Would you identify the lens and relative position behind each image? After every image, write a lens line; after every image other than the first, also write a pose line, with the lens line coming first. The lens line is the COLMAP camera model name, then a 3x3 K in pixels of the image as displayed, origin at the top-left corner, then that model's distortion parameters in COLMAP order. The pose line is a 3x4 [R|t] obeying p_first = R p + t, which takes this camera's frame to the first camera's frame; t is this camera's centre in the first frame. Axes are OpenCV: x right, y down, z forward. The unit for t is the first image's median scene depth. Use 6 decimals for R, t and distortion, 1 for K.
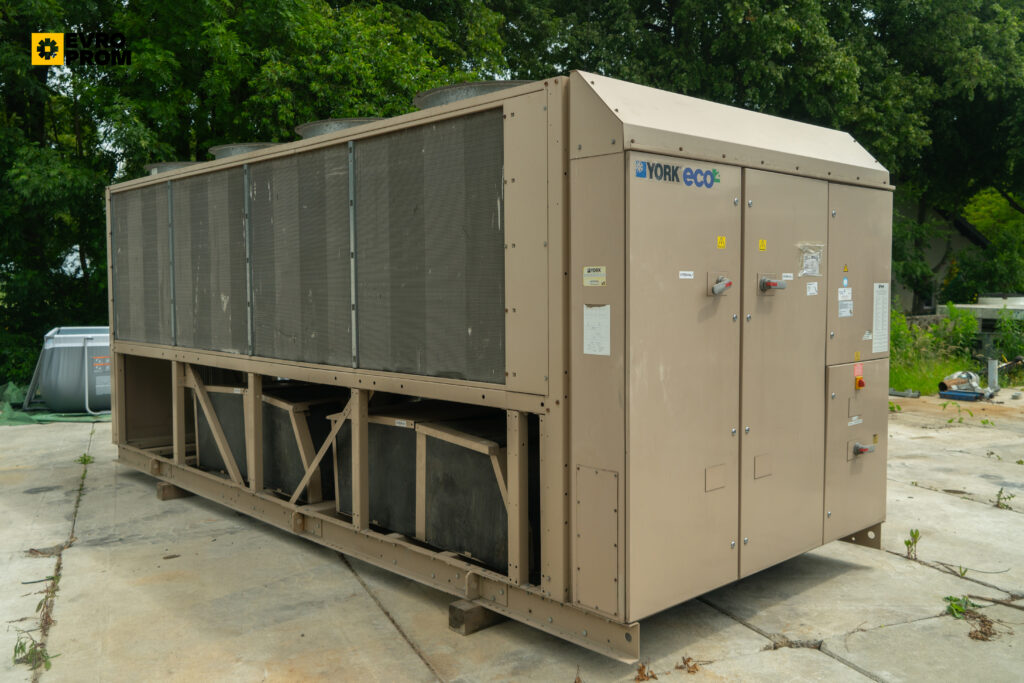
lens RADIAL K [[883.1, 0, 516.4], [0, 883.1, 341.0], [0, 0, 1]] dist [-0.013142, -0.006795]
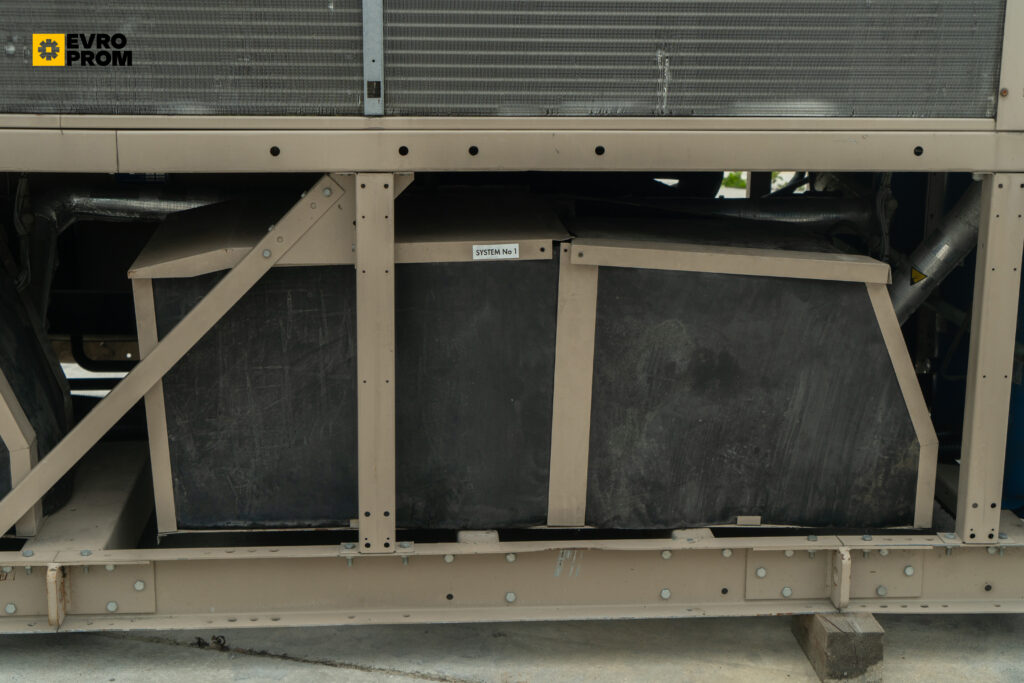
lens RADIAL K [[1570.5, 0, 511.1], [0, 1570.5, 341.0], [0, 0, 1]] dist [0.030717, 0.000000]
pose [[0.634711, -0.170295, 0.753751, -0.628203], [0.031356, 0.980287, 0.195073, -0.001805], [-0.772113, -0.100181, 0.627539, 0.544998]]
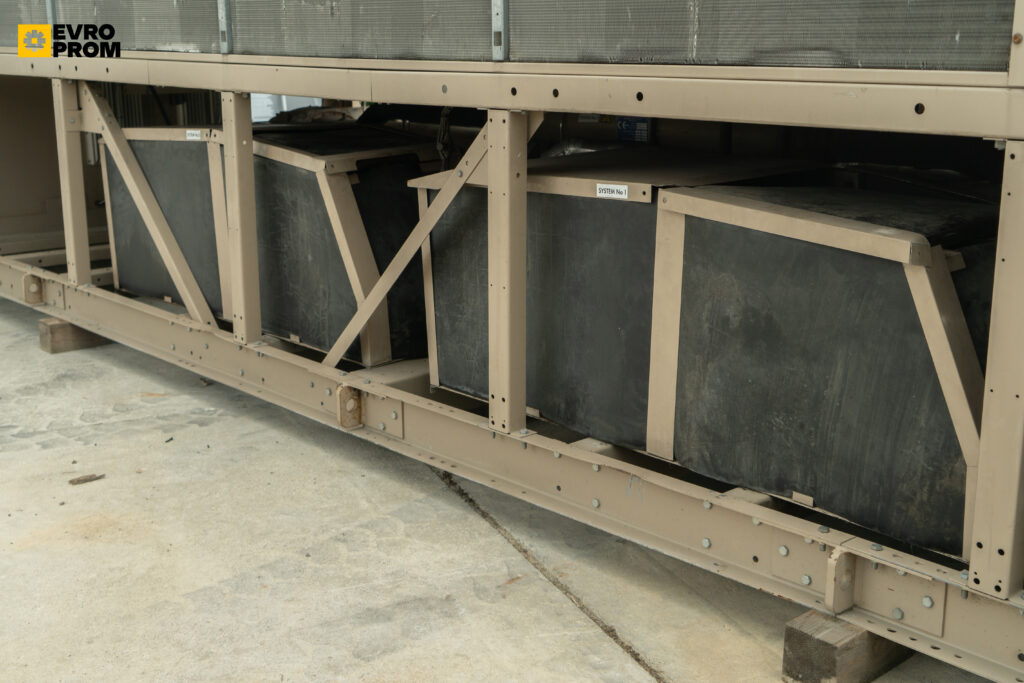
lens RADIAL K [[1246.4, 0, 508.9], [0, 1246.4, 341.2], [0, 0, 1]] dist [0.014975, 0.000000]
pose [[0.999926, 0.002483, -0.011868, -0.168069], [-0.000252, 0.982849, 0.184411, 0.051651], [0.012123, -0.184395, 0.982777, 0.381846]]
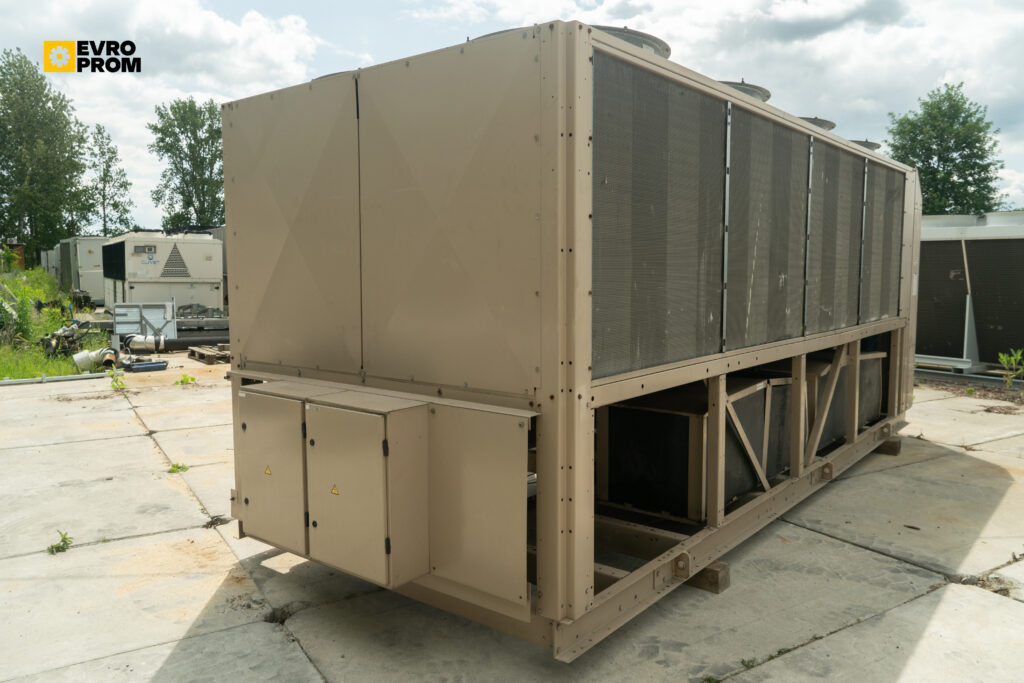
lens RADIAL K [[791.2, 0, 518.0], [0, 791.2, 337.9], [0, 0, 1]] dist [-0.004885, 0.011510]
pose [[-0.150354, -0.088841, 0.984632, -1.301193], [0.059084, 0.993367, 0.098651, -0.101437], [-0.986865, 0.073008, -0.144107, 1.684684]]
